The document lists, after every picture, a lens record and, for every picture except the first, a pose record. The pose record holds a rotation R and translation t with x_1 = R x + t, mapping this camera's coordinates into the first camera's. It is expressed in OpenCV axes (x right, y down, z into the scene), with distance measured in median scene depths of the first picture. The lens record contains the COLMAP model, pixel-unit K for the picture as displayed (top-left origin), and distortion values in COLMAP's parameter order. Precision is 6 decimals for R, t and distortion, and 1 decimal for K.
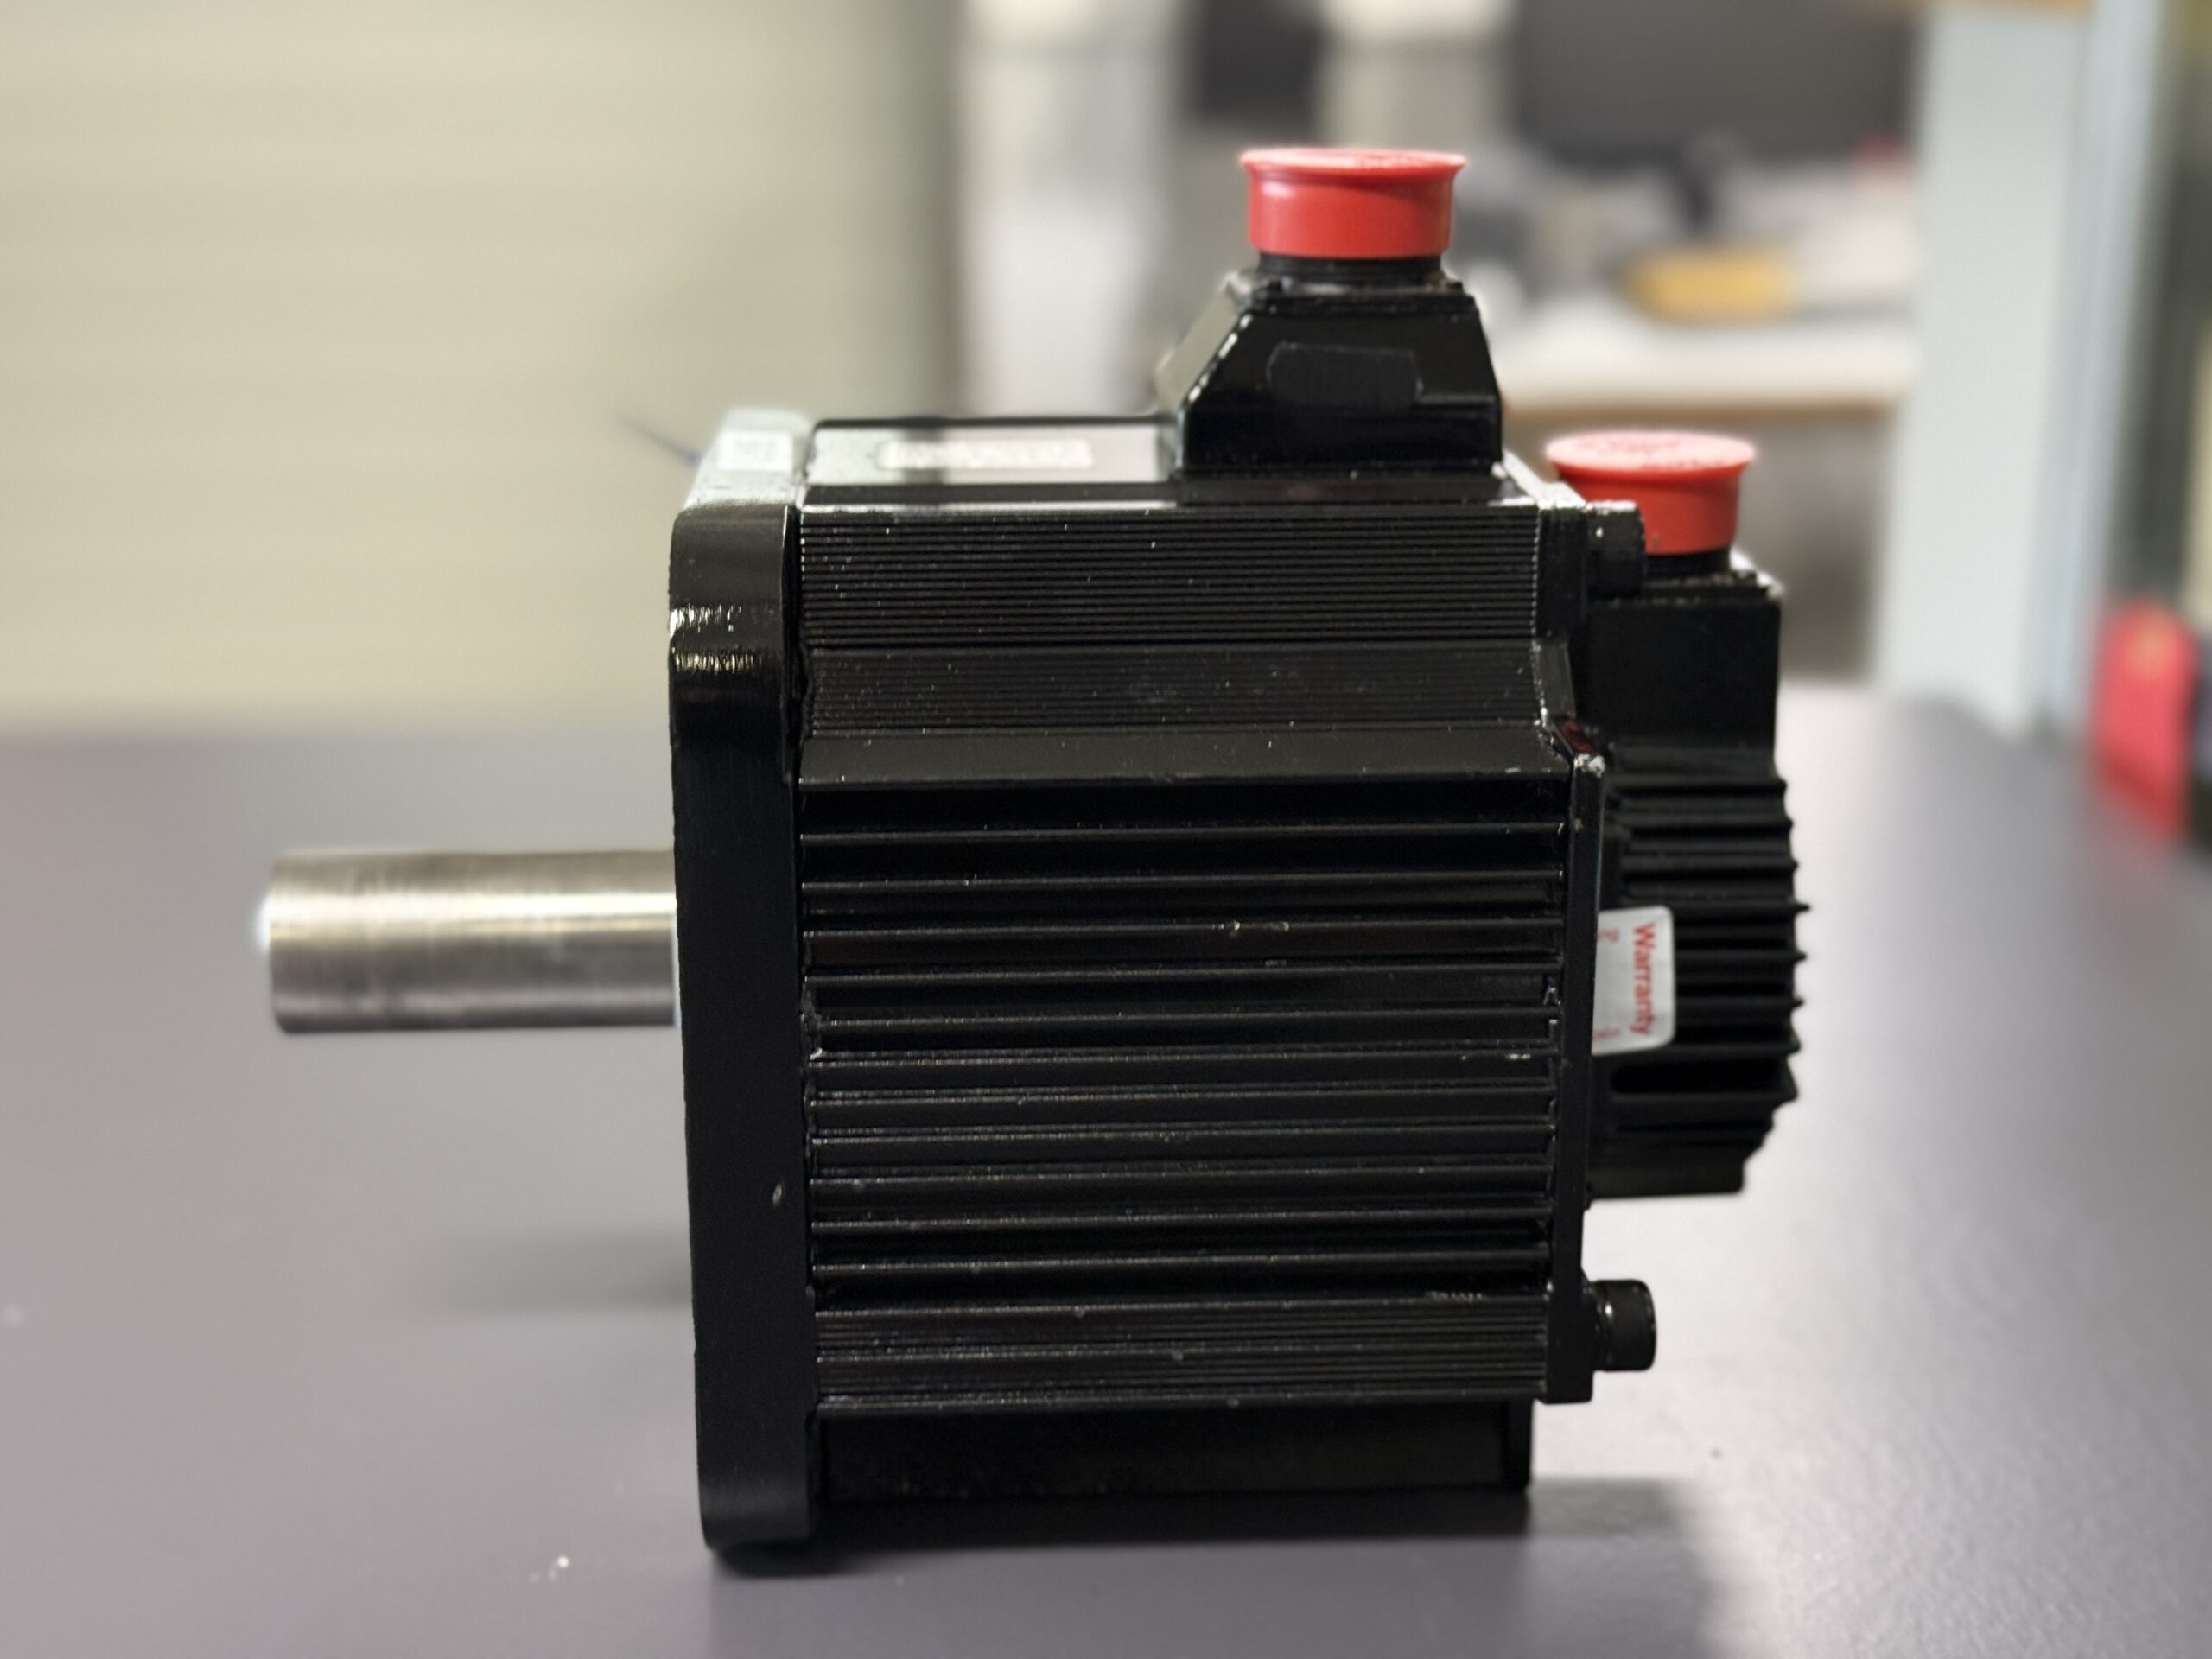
lens RADIAL K [[3114.7, 0, 1106.0], [0, 3114.7, 829.5], [0, 0, 1]] dist [0.102620, 0.031568]
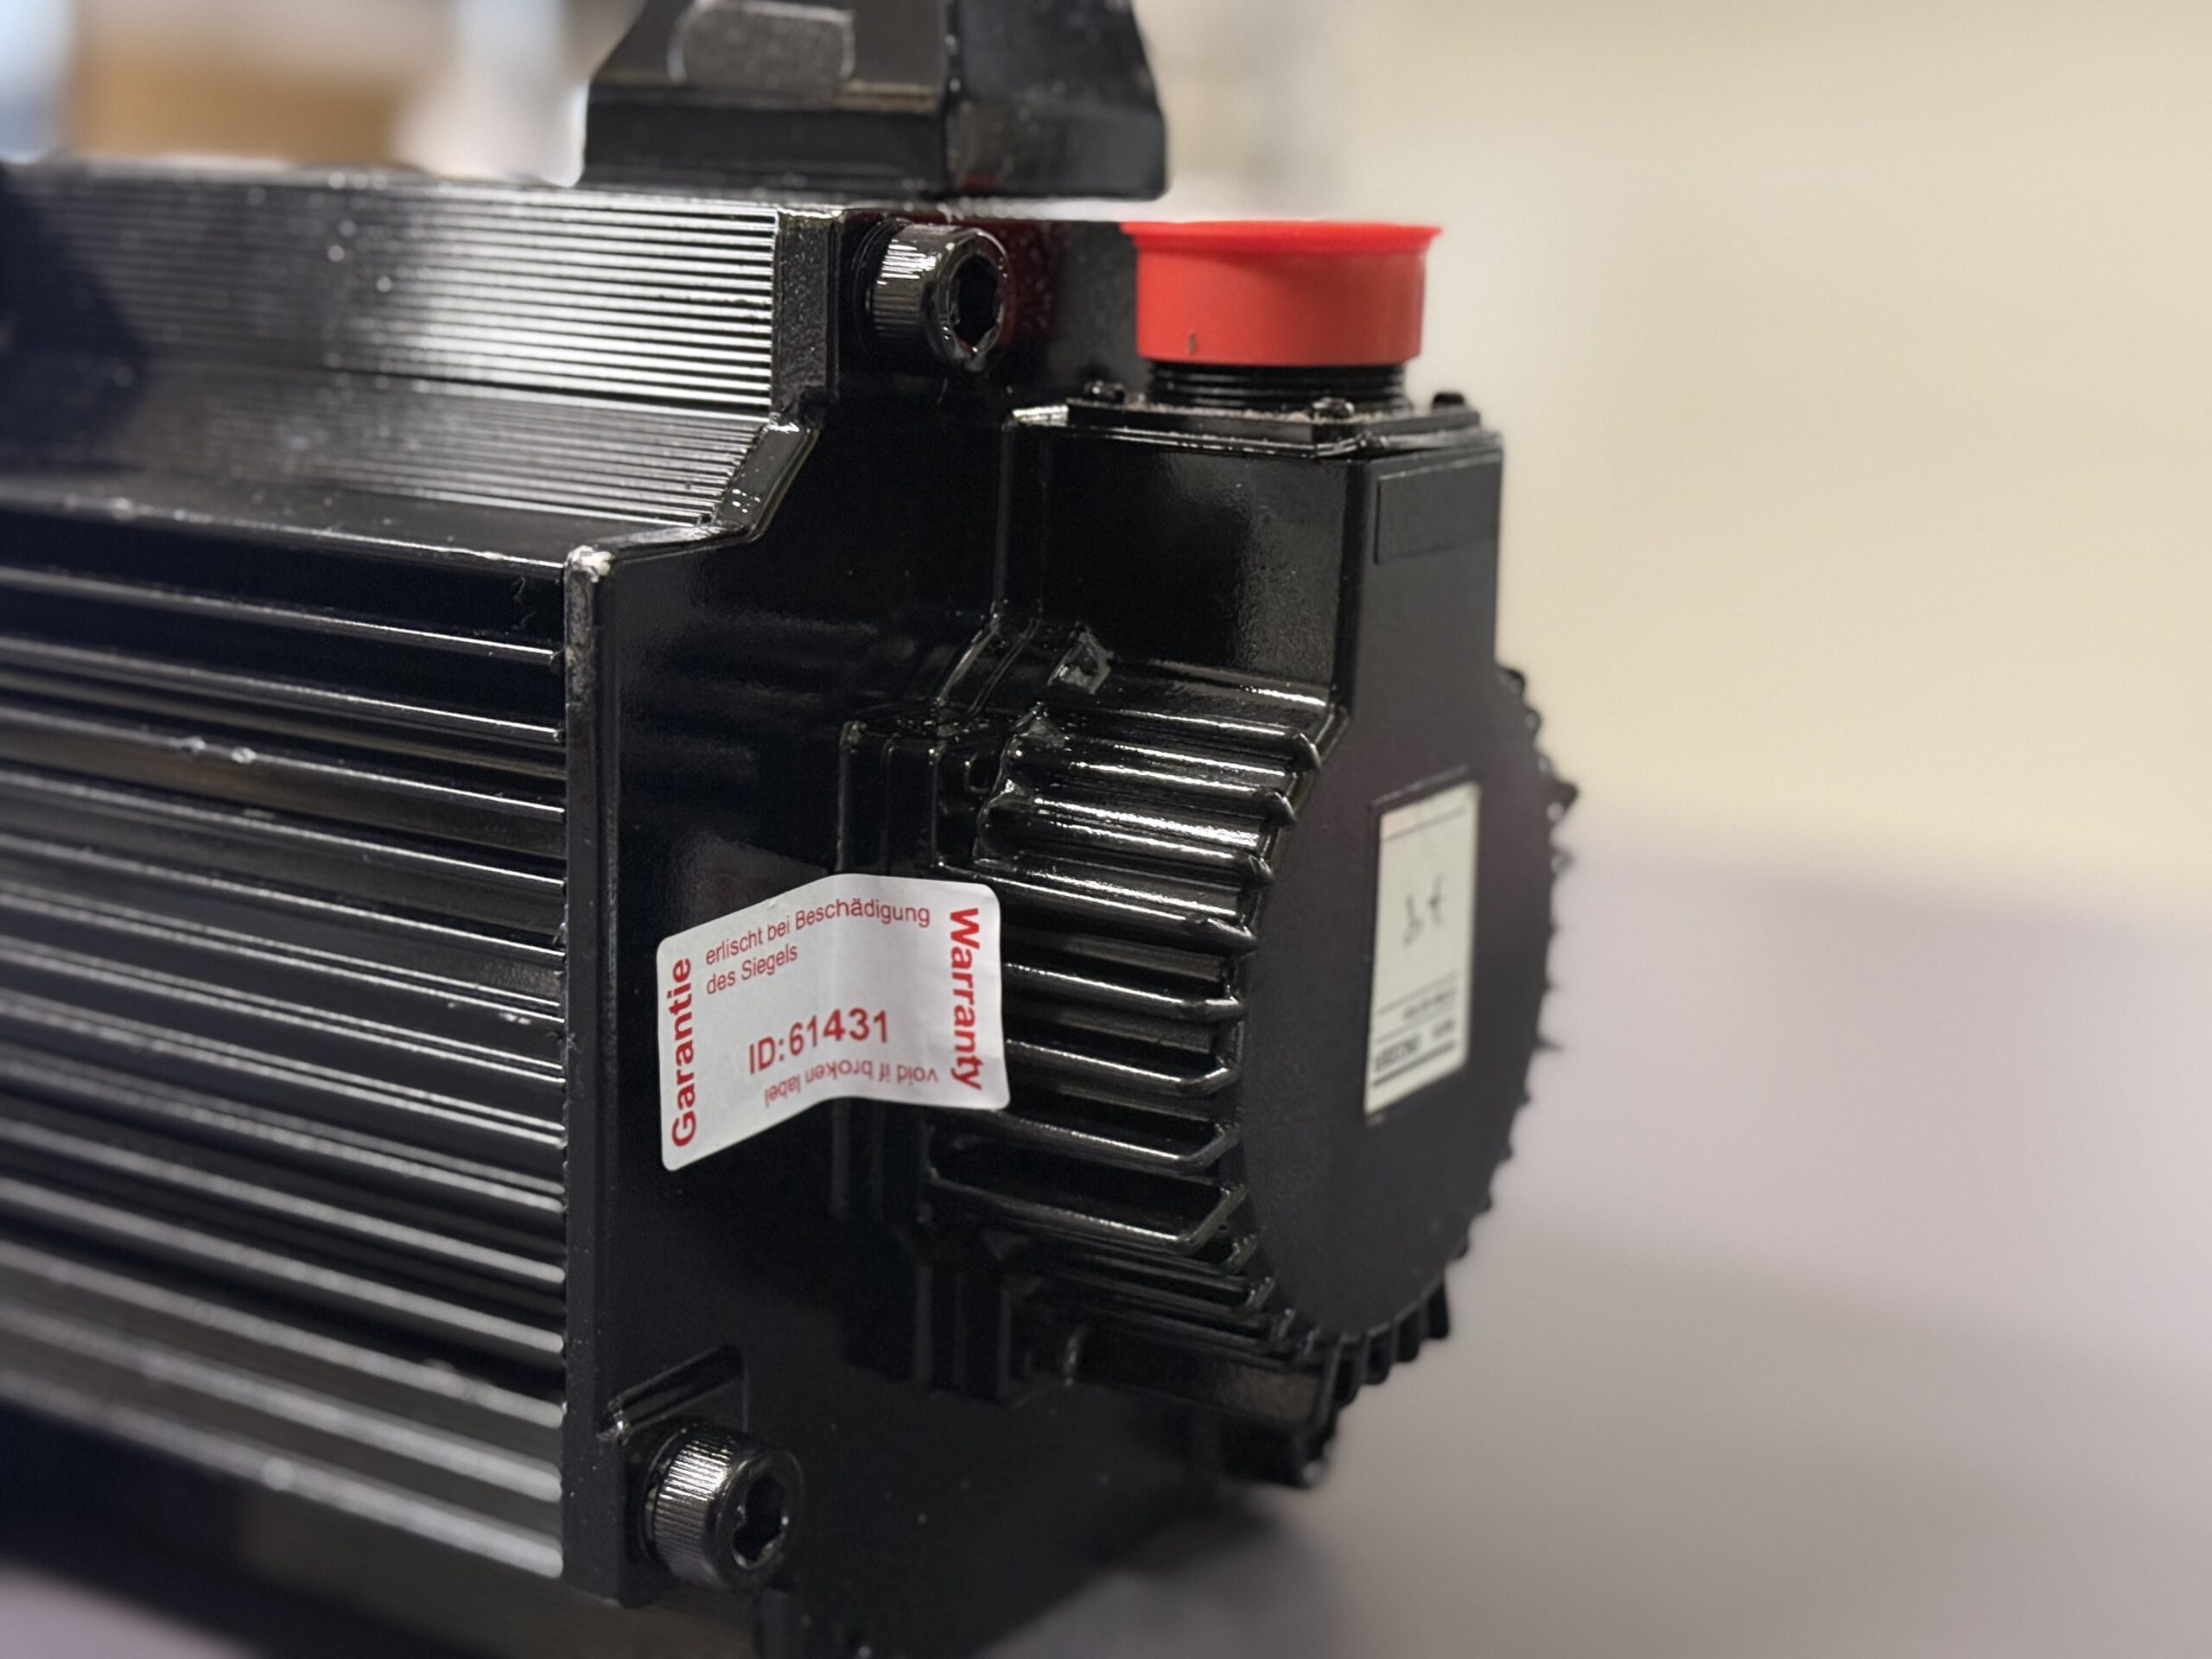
lens RADIAL K [[3114.7, 0, 1106.0], [0, 3114.7, 829.5], [0, 0, 1]] dist [0.102620, 0.031568]
pose [[0.827261, 0.150582, -0.541262, 0.534405], [-0.195320, 0.980401, -0.025773, 0.025430], [0.526772, 0.127041, 0.840459, 0.481469]]
